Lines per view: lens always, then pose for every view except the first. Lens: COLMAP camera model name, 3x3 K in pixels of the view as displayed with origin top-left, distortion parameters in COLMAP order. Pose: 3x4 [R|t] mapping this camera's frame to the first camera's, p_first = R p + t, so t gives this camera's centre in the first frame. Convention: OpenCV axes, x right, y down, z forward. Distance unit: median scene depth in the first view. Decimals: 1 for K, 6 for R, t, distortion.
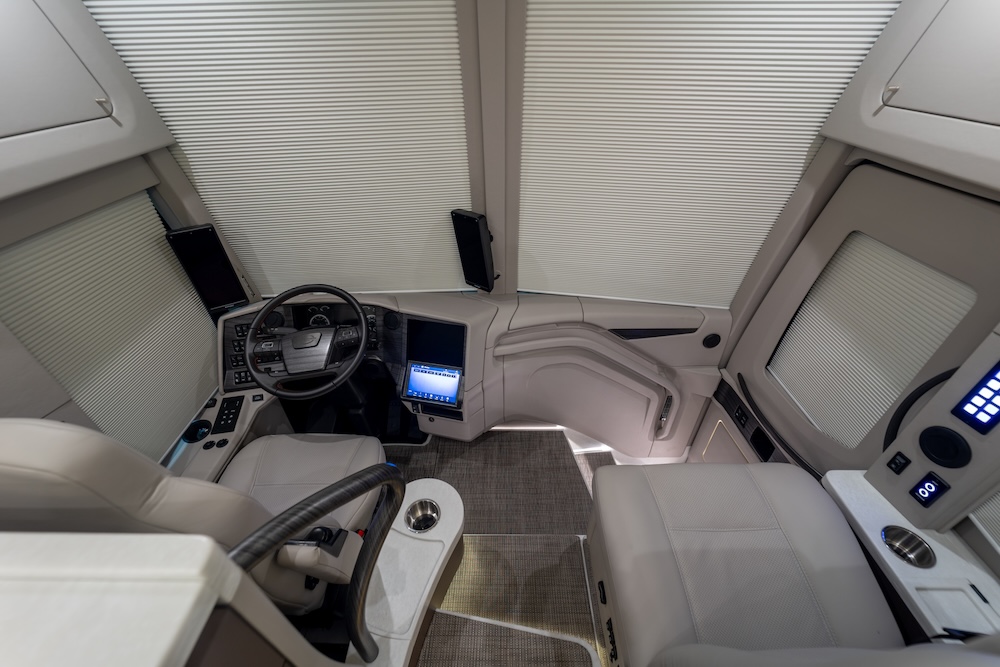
lens RADIAL K [[406.8, 0, 515.0], [0, 406.8, 329.0], [0, 0, 1]] dist [0.000039, 0.000024]
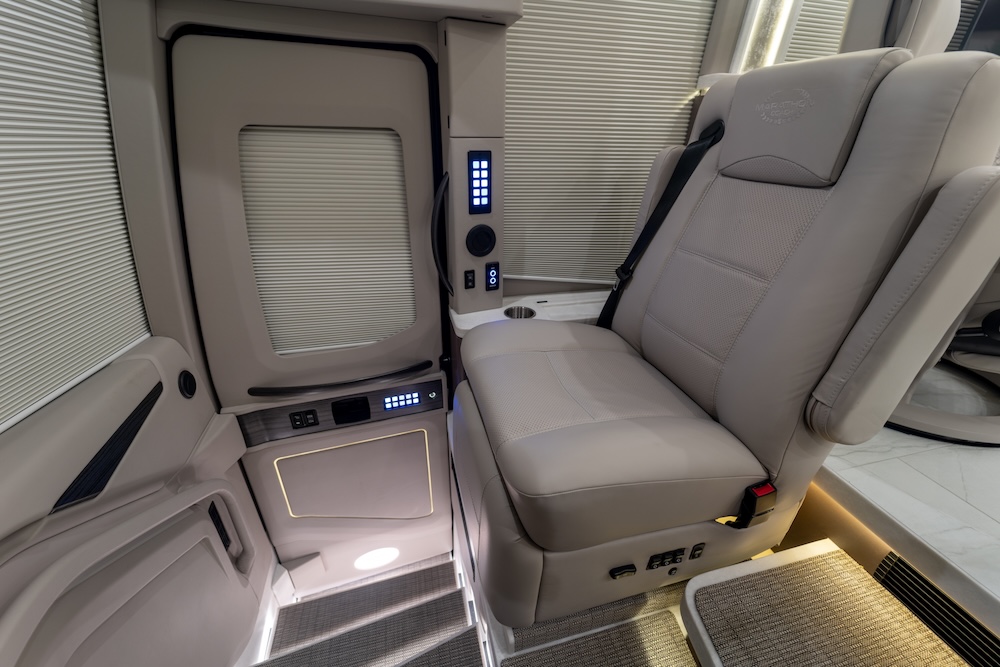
lens RADIAL K [[388.9, 0, 499.9], [0, 388.9, 321.6], [0, 0, 1]] dist [0.000305, -0.000299]
pose [[-0.218760, -0.442304, 0.869777, -0.121427], [0.559734, 0.673252, 0.483146, -0.087915], [-0.799276, 0.592536, 0.100293, 0.893960]]
